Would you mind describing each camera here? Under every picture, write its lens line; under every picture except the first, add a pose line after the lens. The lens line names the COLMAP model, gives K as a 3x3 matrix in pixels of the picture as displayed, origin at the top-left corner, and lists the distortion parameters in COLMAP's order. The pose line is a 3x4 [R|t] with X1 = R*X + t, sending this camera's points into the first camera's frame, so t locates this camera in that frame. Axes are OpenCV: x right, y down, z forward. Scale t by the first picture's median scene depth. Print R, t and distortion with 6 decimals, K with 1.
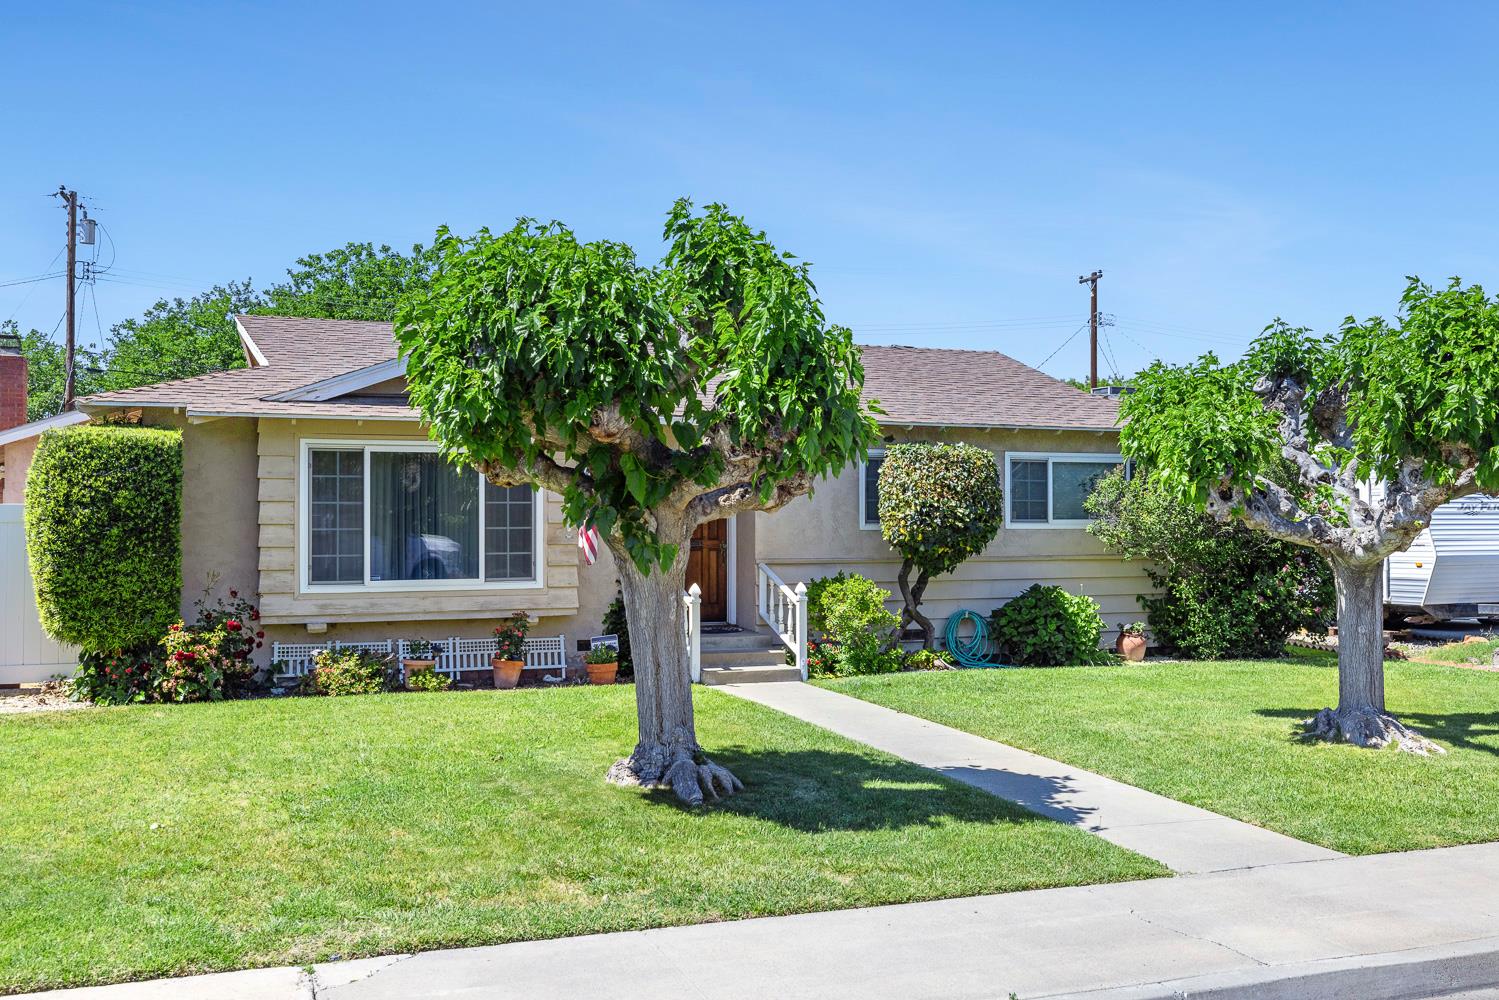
lens RADIAL K [[1509.5, 0, 750.5], [0, 1509.5, 503.4], [0, 0, 1]] dist [0.019817, 0.000000]
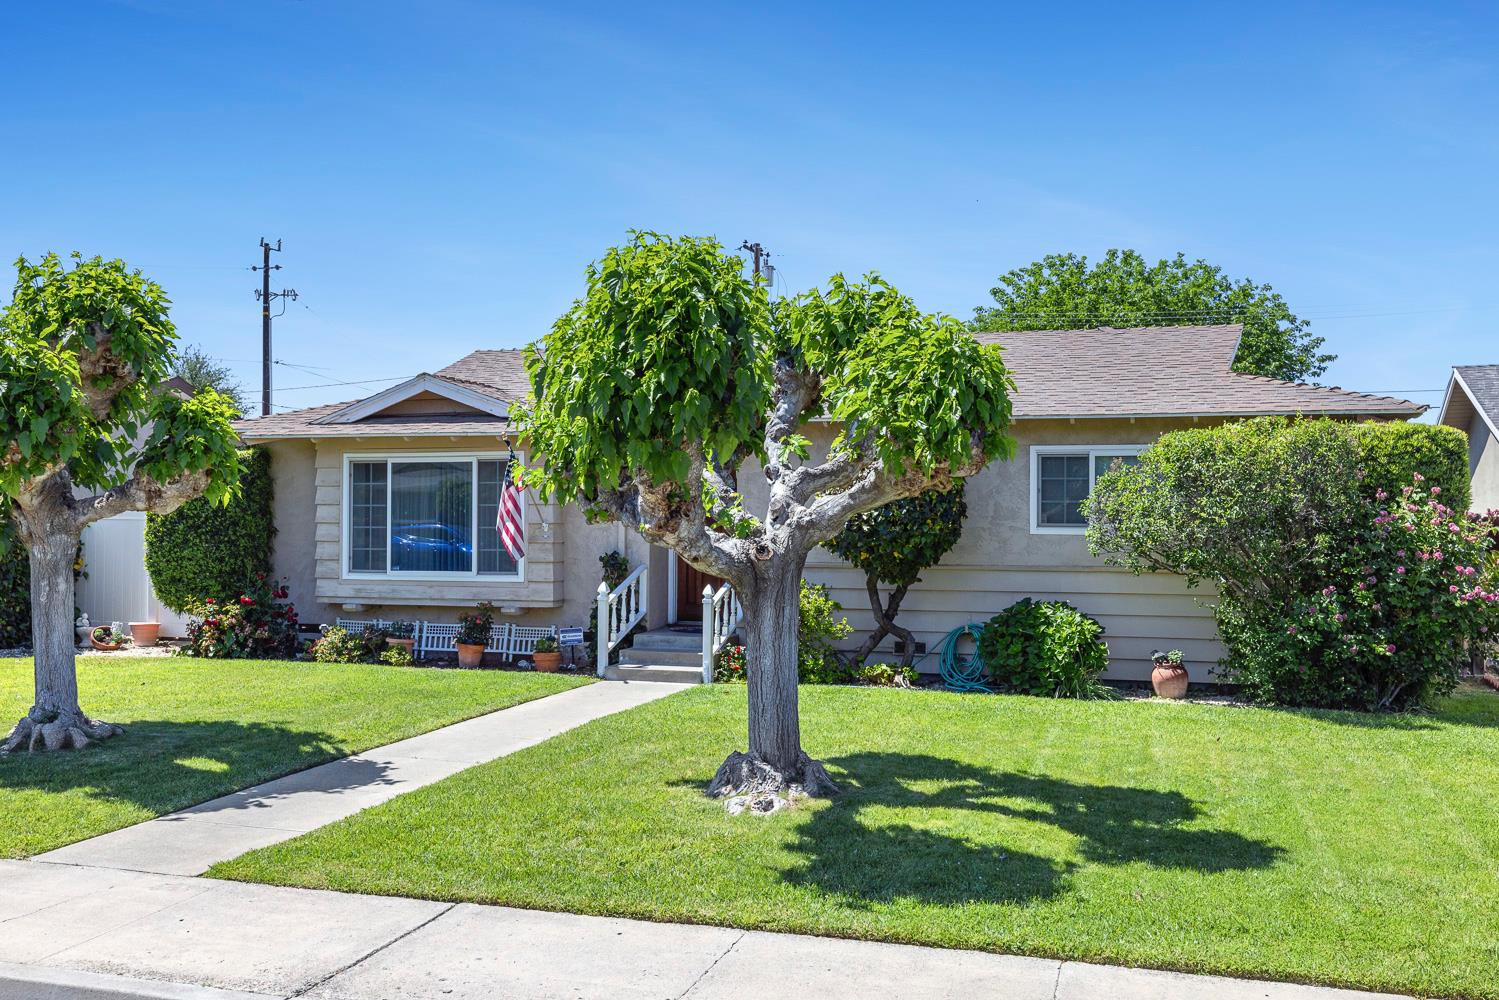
lens RADIAL K [[1463.4, 0, 749.2], [0, 1463.4, 499.5], [0, 0, 1]] dist [0.001606, 0.000000]
pose [[0.761149, -0.003777, -0.648566, 0.683335], [0.001183, 0.999989, -0.004435, 0.000393], [0.648576, 0.002608, 0.761145, 0.286336]]
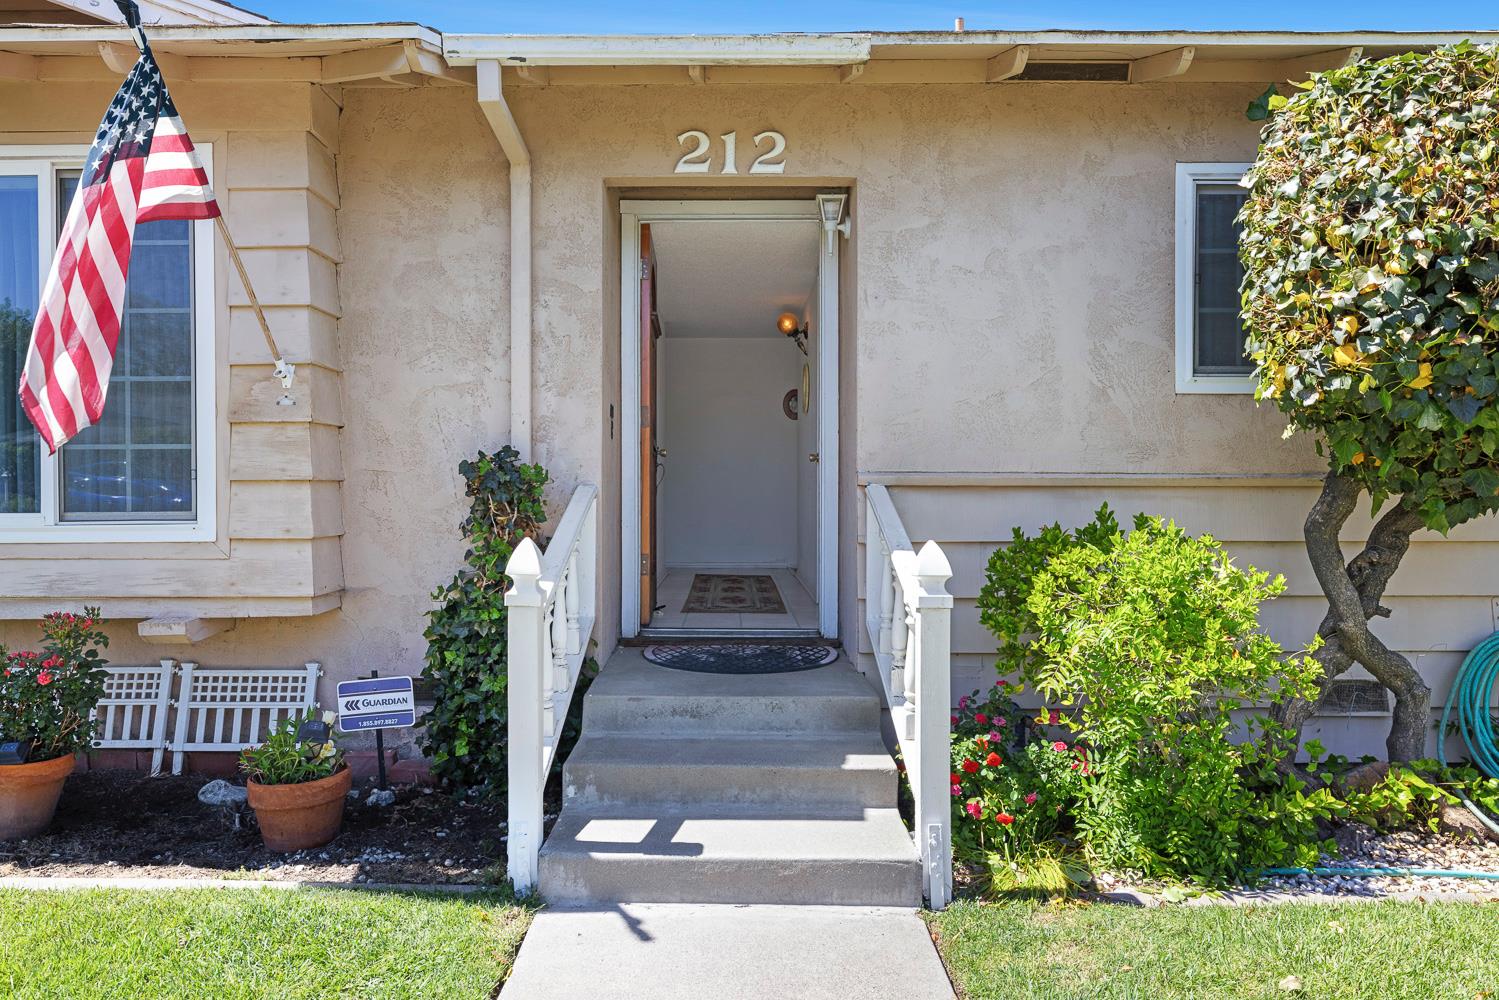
lens RADIAL K [[941.8, 0, 725.2], [0, 941.8, 490.3], [0, 0, 1]] dist [-0.004249, -0.001415]
pose [[0.923591, 0.002469, -0.383372, 0.065270], [0.003691, 0.999876, 0.015330, 0.040261], [0.383362, -0.015573, 0.923467, 0.830934]]
